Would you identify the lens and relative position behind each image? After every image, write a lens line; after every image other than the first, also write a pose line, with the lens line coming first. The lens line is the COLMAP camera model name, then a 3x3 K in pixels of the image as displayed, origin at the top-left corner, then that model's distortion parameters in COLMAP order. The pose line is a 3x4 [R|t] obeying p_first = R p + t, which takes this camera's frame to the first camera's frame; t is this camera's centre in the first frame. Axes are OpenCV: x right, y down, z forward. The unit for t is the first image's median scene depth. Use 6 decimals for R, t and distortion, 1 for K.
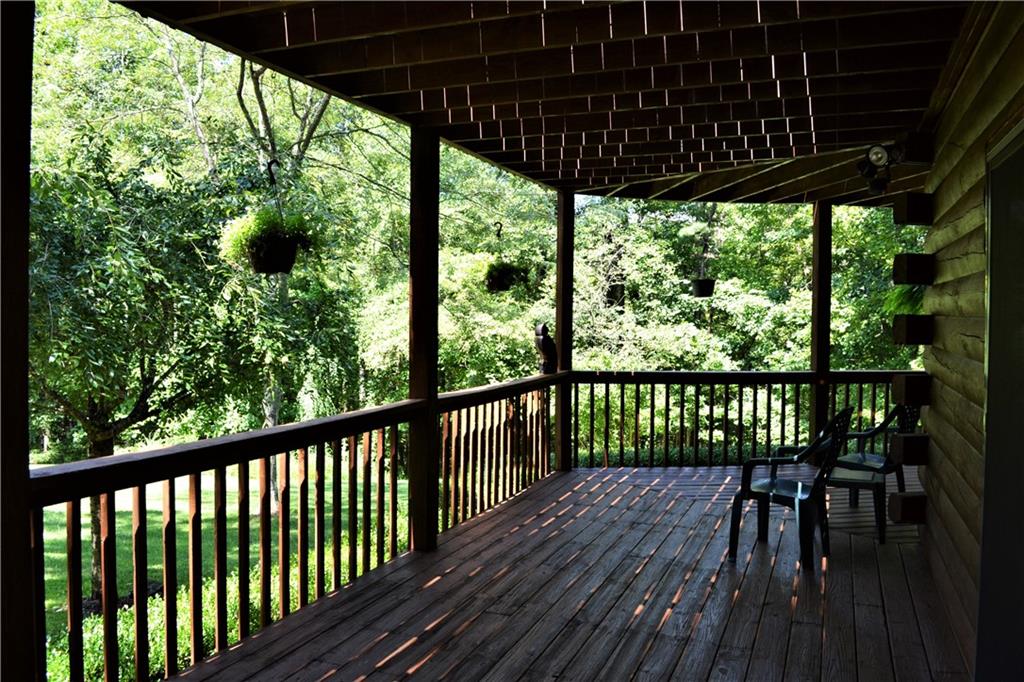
lens RADIAL K [[823.9, 0, 482.5], [0, 823.9, 342.2], [0, 0, 1]] dist [-0.088522, 0.017264]
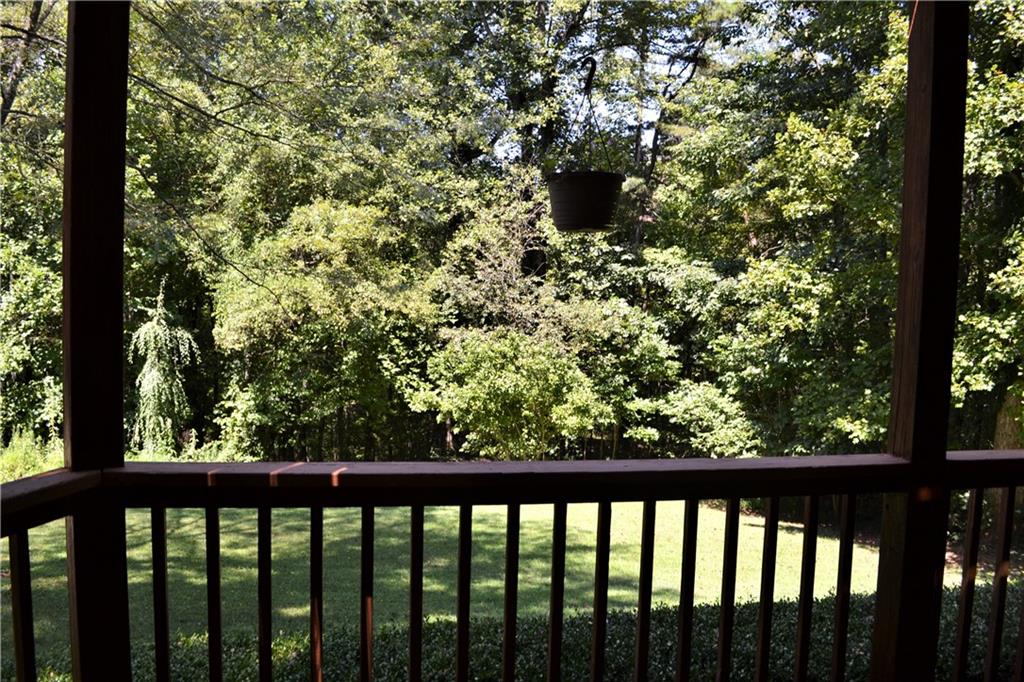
lens RADIAL K [[823.9, 0, 482.5], [0, 823.9, 342.2], [0, 0, 1]] dist [-0.088522, 0.017264]
pose [[0.997258, 0.017567, 0.071884, 0.054373], [-0.020126, 0.999184, 0.035032, -0.005689], [-0.071209, -0.036383, 0.996798, 0.177068]]
